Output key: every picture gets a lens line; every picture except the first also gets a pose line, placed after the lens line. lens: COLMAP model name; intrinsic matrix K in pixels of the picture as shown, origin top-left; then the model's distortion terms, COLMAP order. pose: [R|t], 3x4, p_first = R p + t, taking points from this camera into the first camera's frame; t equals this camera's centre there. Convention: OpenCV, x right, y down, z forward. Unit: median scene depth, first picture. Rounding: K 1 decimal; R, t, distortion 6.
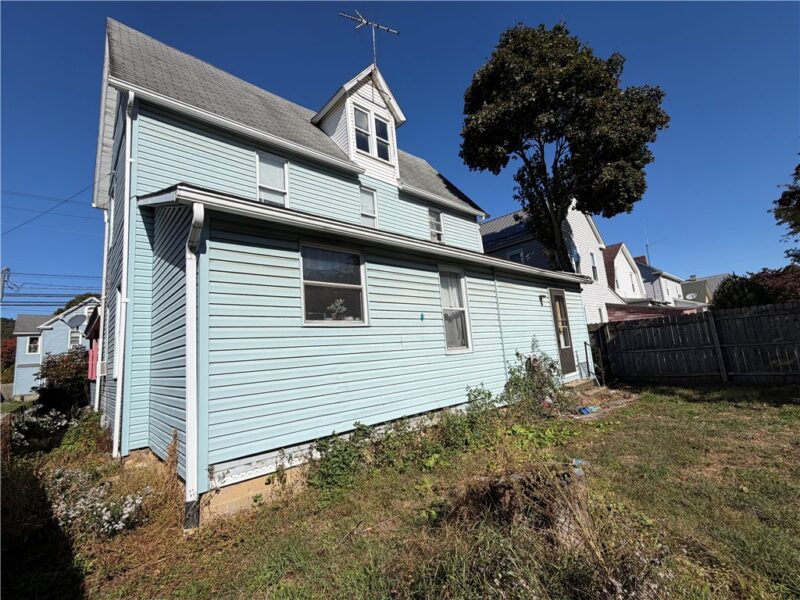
lens RADIAL K [[353.4, 0, 401.3], [0, 353.4, 300.0], [0, 0, 1]] dist [0.000262, -0.000861]
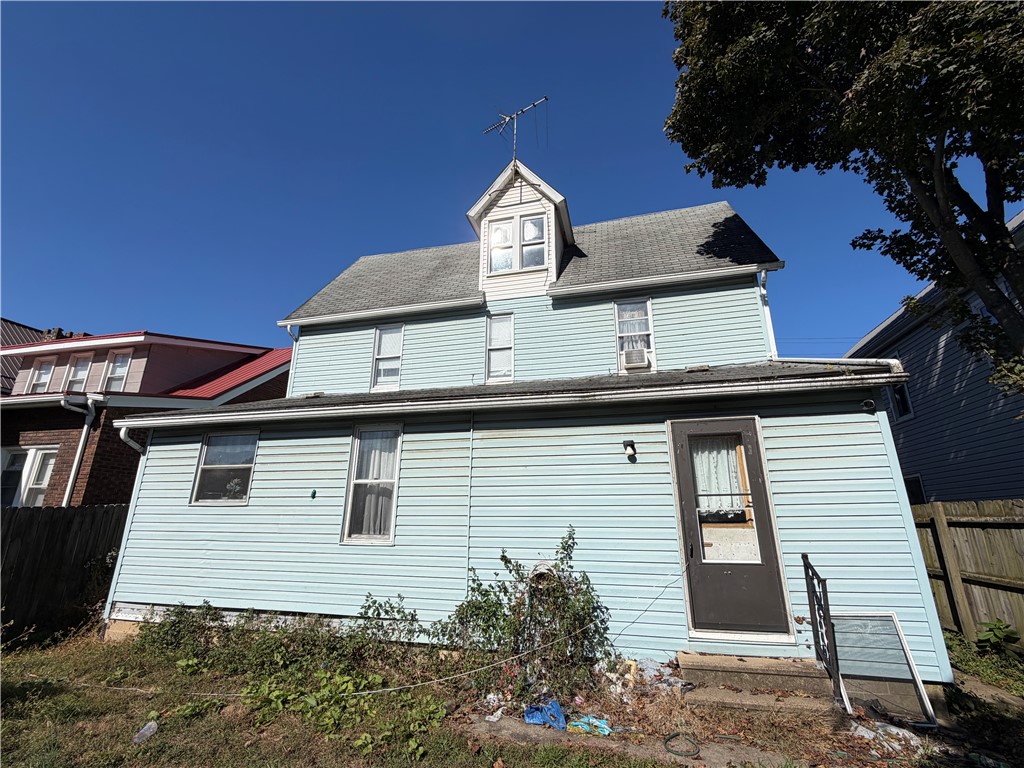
lens RADIAL K [[452.3, 0, 513.6], [0, 452.3, 382.9], [0, 0, 1]] dist [0.000262, -0.000861]
pose [[0.545410, -0.168691, -0.821018, 1.138304], [0.077344, 0.985488, -0.151103, -0.013080], [0.834593, 0.018912, 0.550542, 0.723116]]
